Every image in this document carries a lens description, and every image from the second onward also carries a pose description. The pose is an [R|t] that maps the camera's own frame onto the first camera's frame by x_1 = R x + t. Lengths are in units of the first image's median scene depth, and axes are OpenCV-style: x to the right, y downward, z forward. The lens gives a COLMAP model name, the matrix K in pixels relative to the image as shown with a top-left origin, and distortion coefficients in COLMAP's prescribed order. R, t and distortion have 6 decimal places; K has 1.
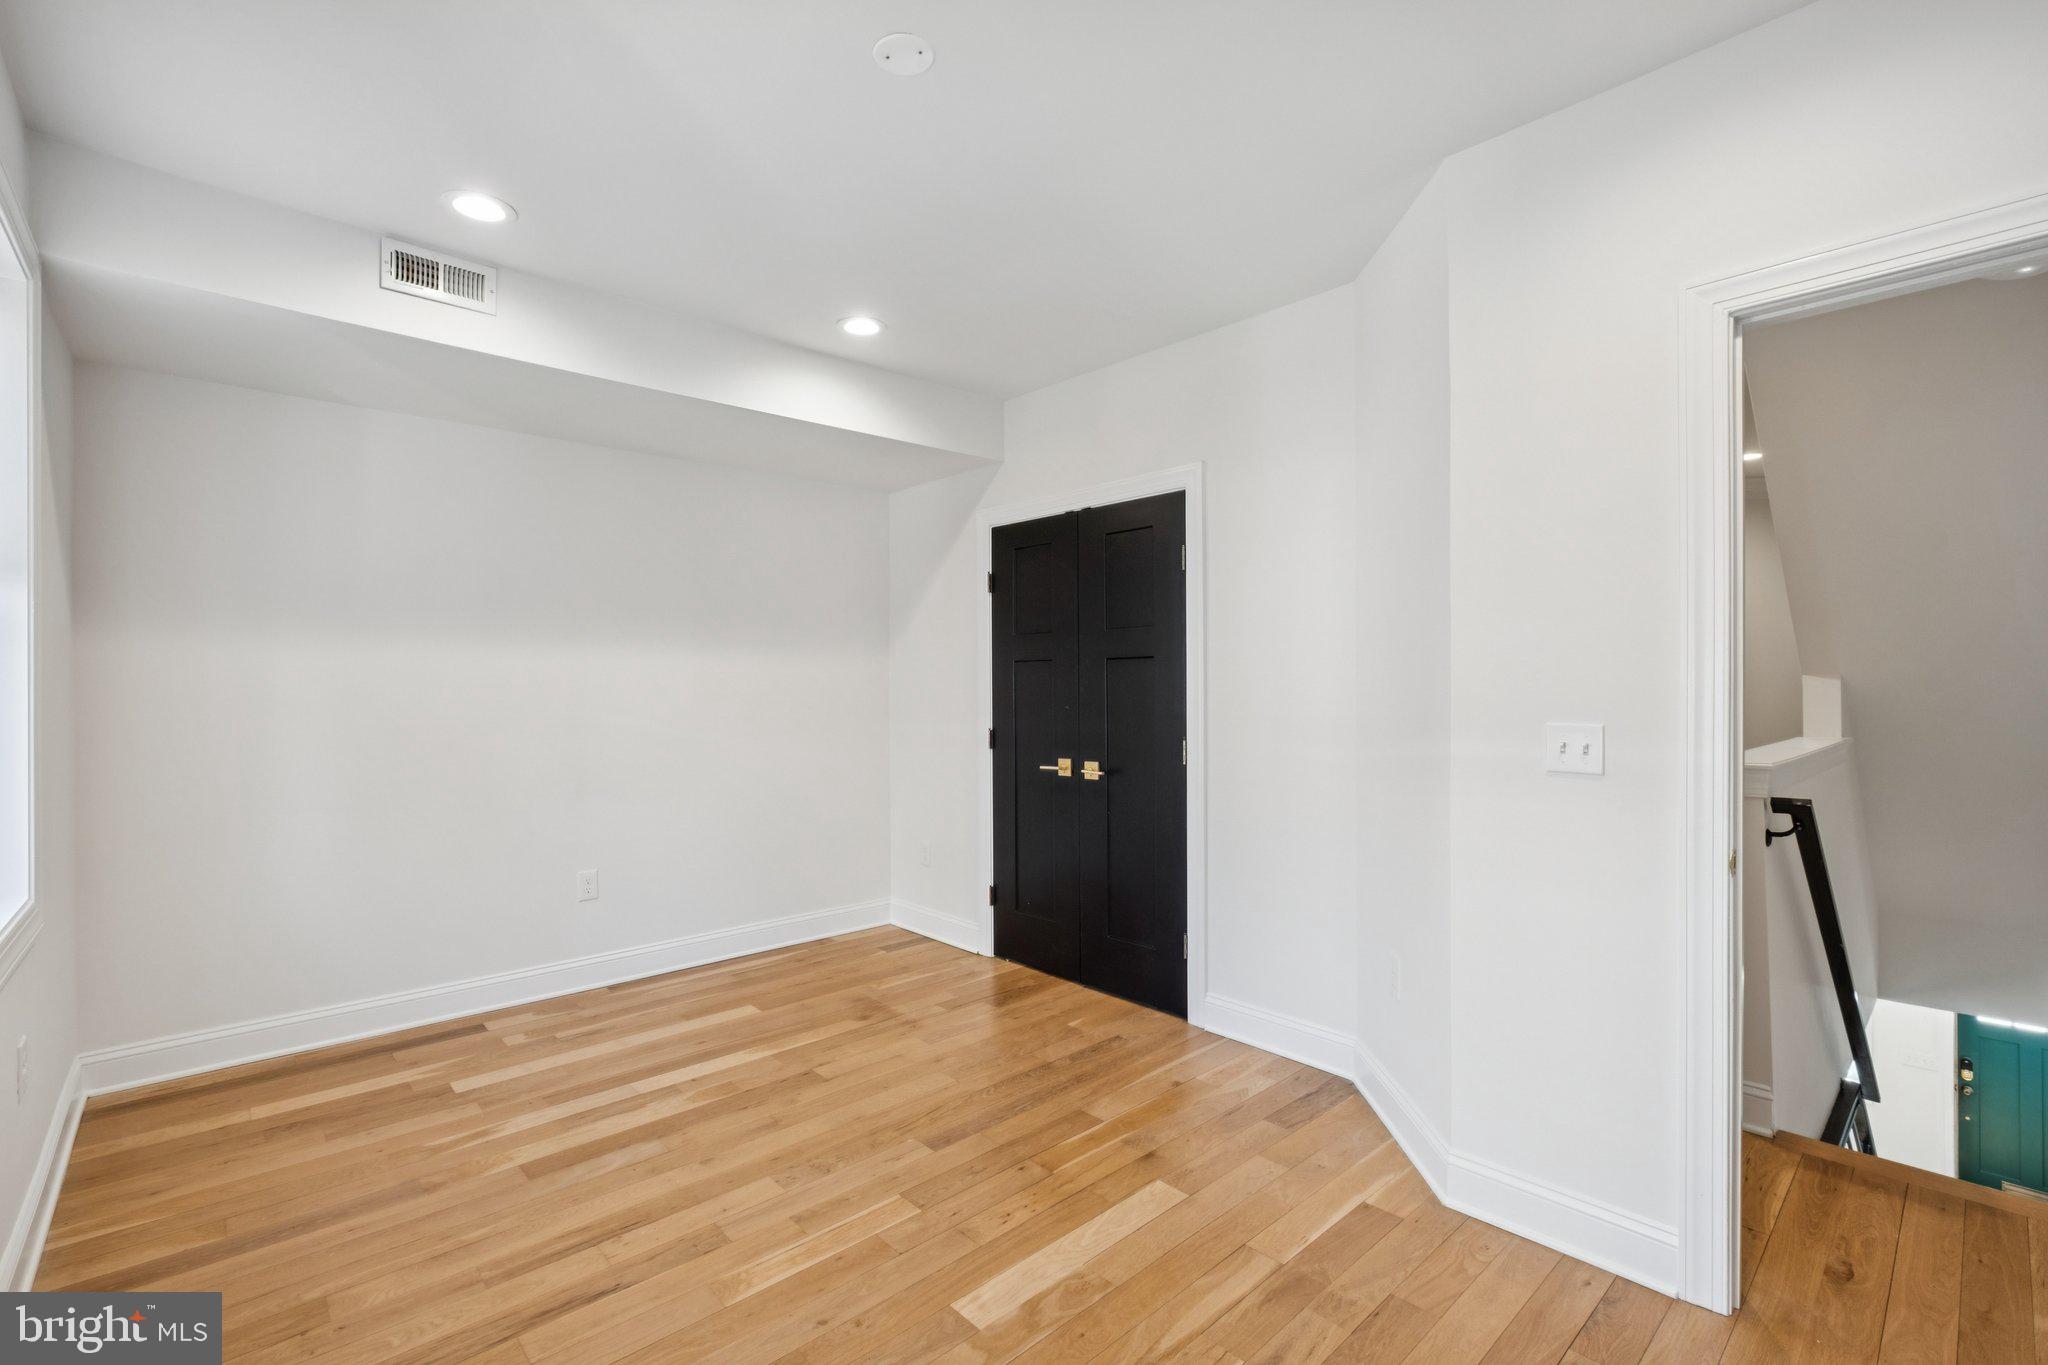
lens RADIAL K [[901.6, 0, 1000.1], [0, 901.6, 680.7], [0, 0, 1]] dist [-0.003554, -0.000263]
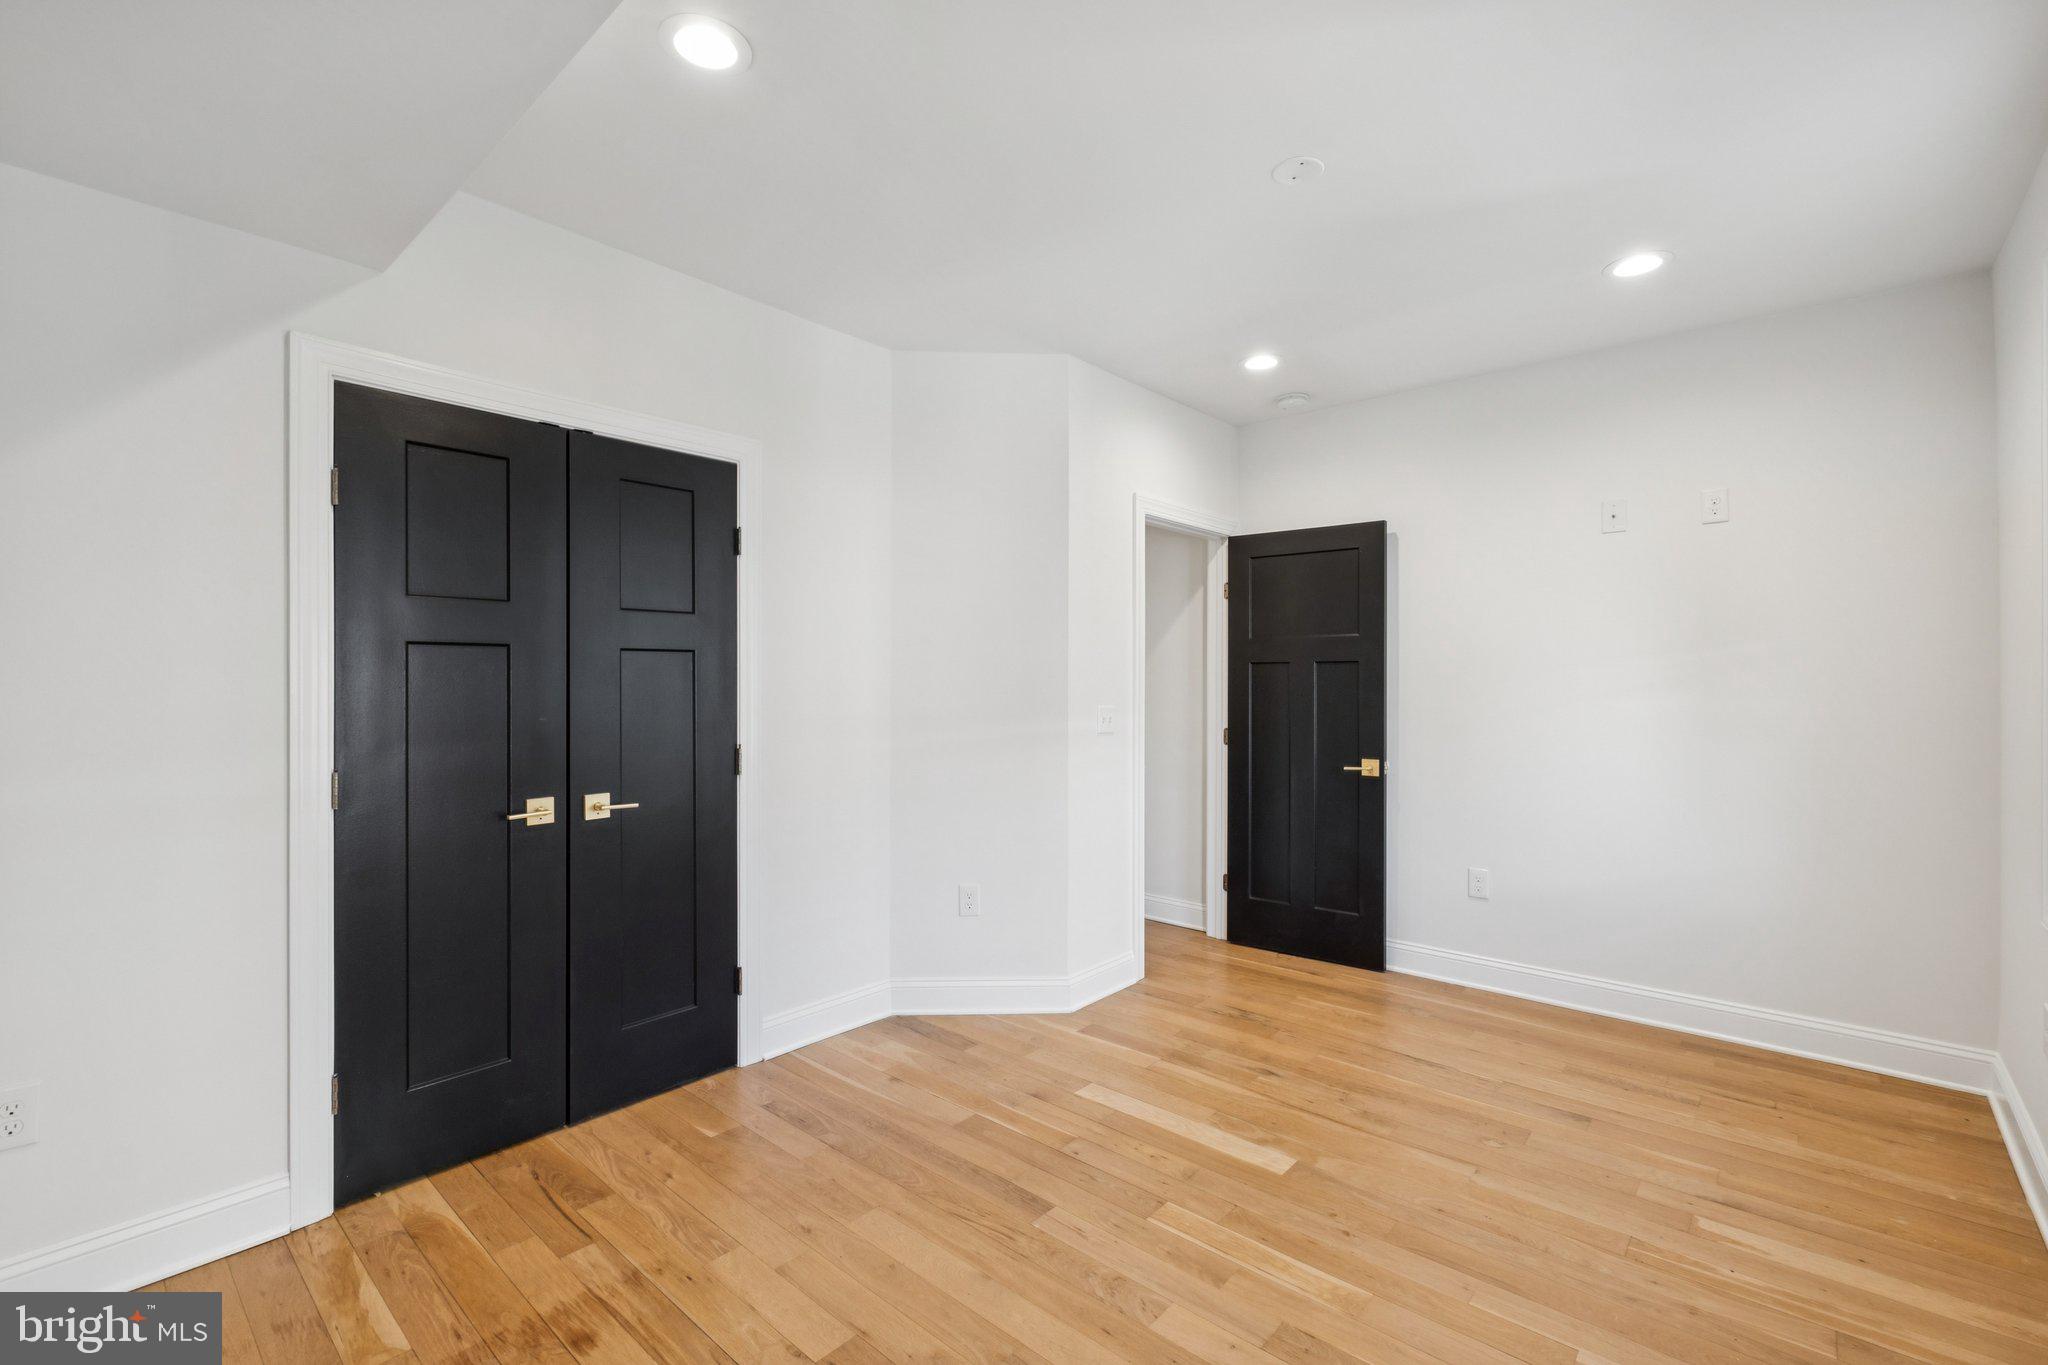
lens RADIAL K [[907.9, 0, 1012.4], [0, 907.9, 665.4], [0, 0, 1]] dist [-0.001802, -0.000452]
pose [[-0.114723, 0.016692, 0.993257, -0.820653], [-0.003465, 0.999846, -0.017202, 0.001277], [-0.993391, -0.005415, -0.114648, 0.971304]]
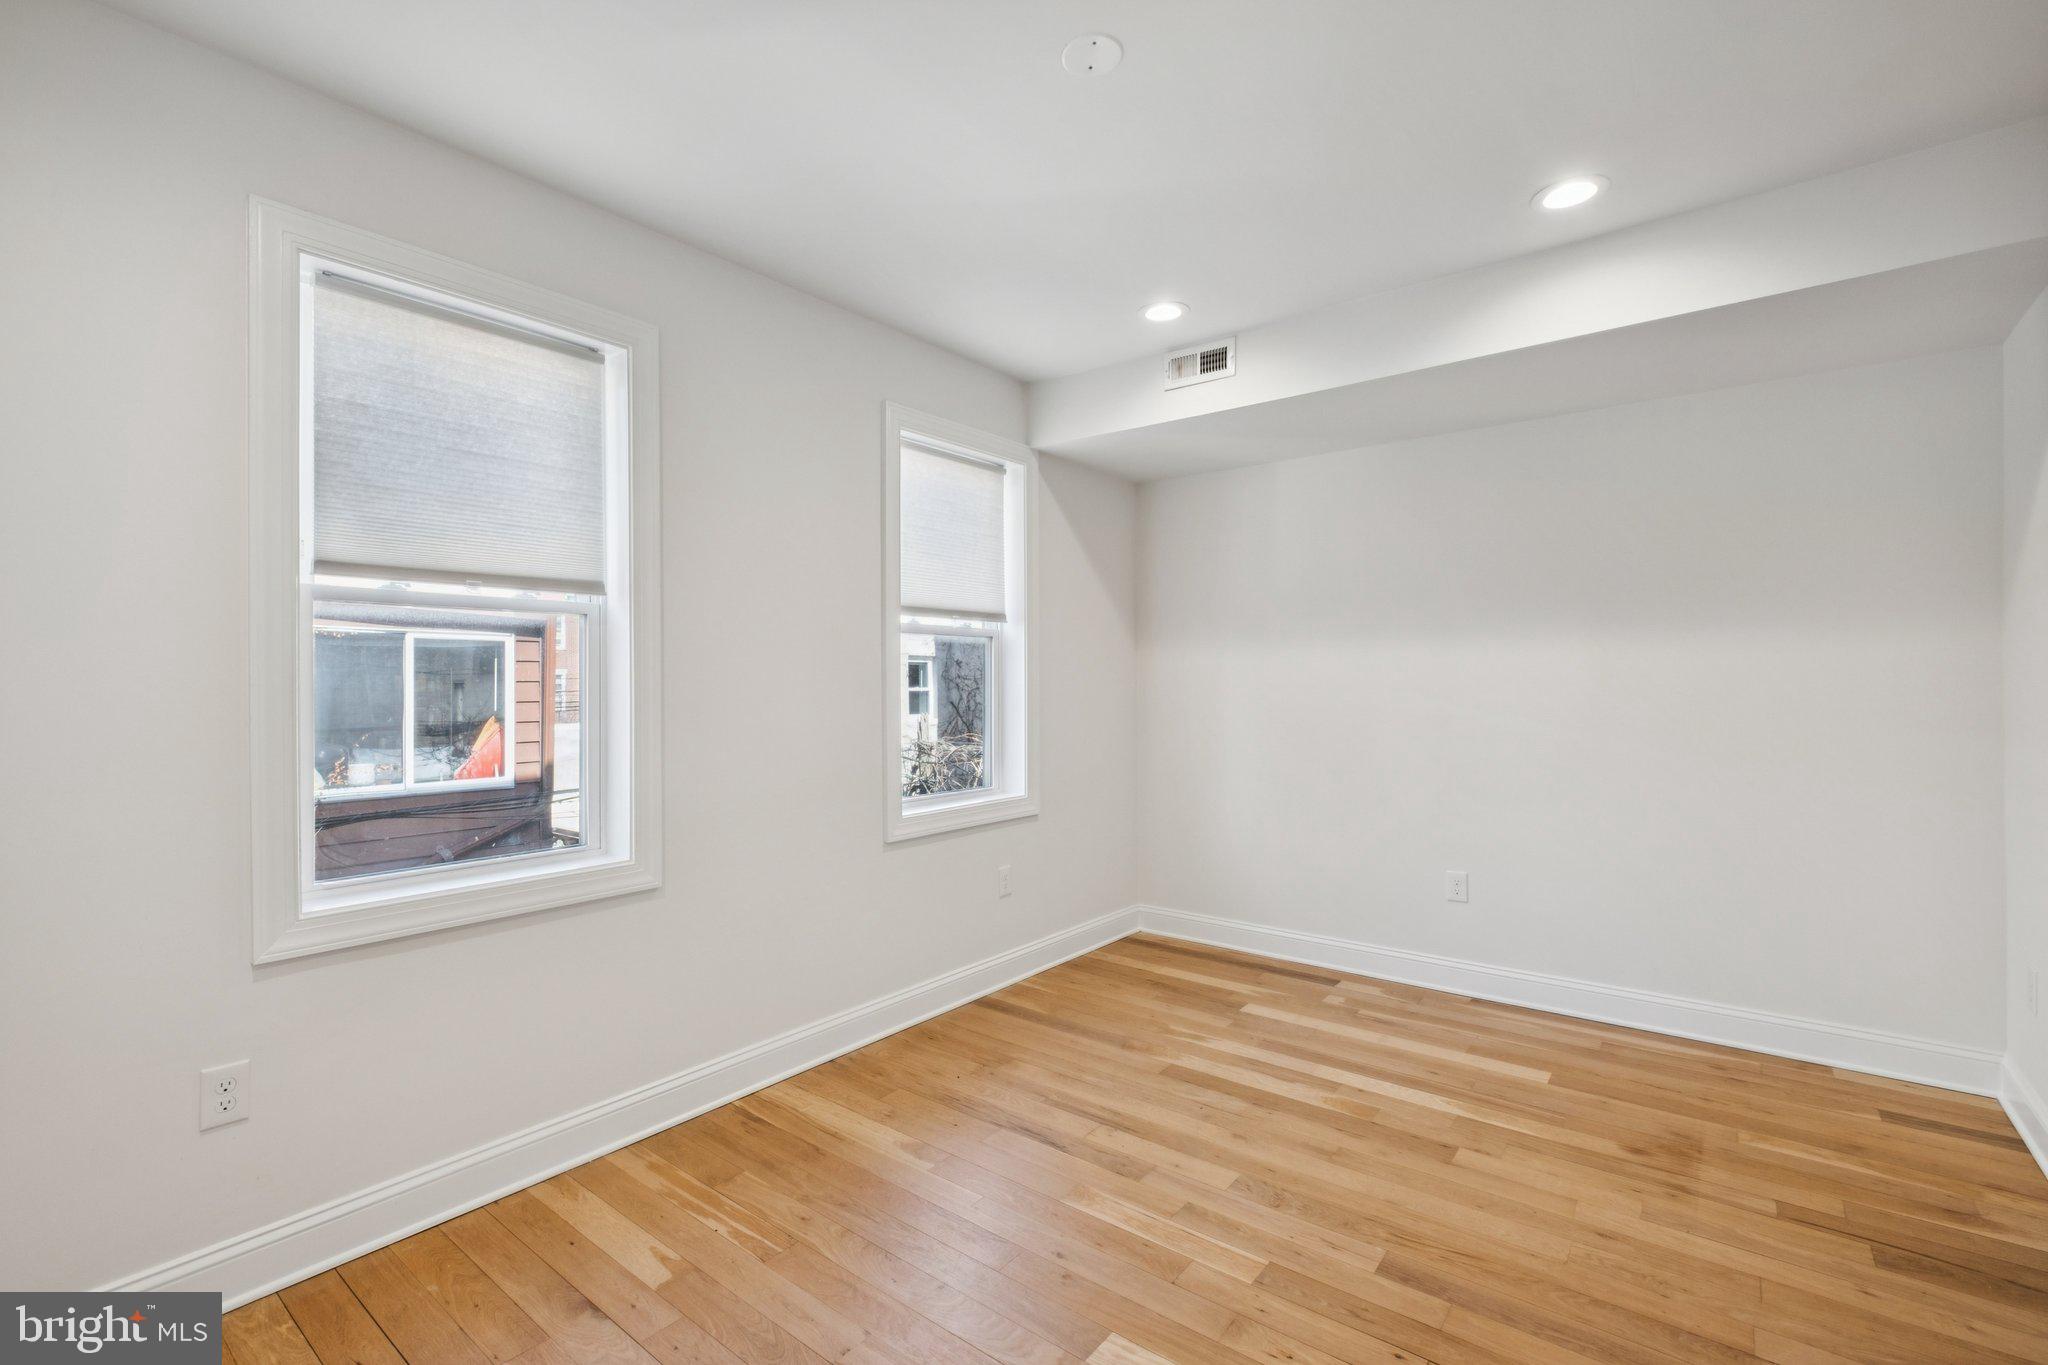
lens RADIAL K [[901.6, 0, 1000.1], [0, 901.6, 680.7], [0, 0, 1]] dist [-0.003554, -0.000263]
pose [[0.160644, 0.002328, -0.987010, 0.552740], [0.006156, 0.999975, 0.003361, -0.002341], [0.986993, -0.006616, 0.160625, 0.466175]]
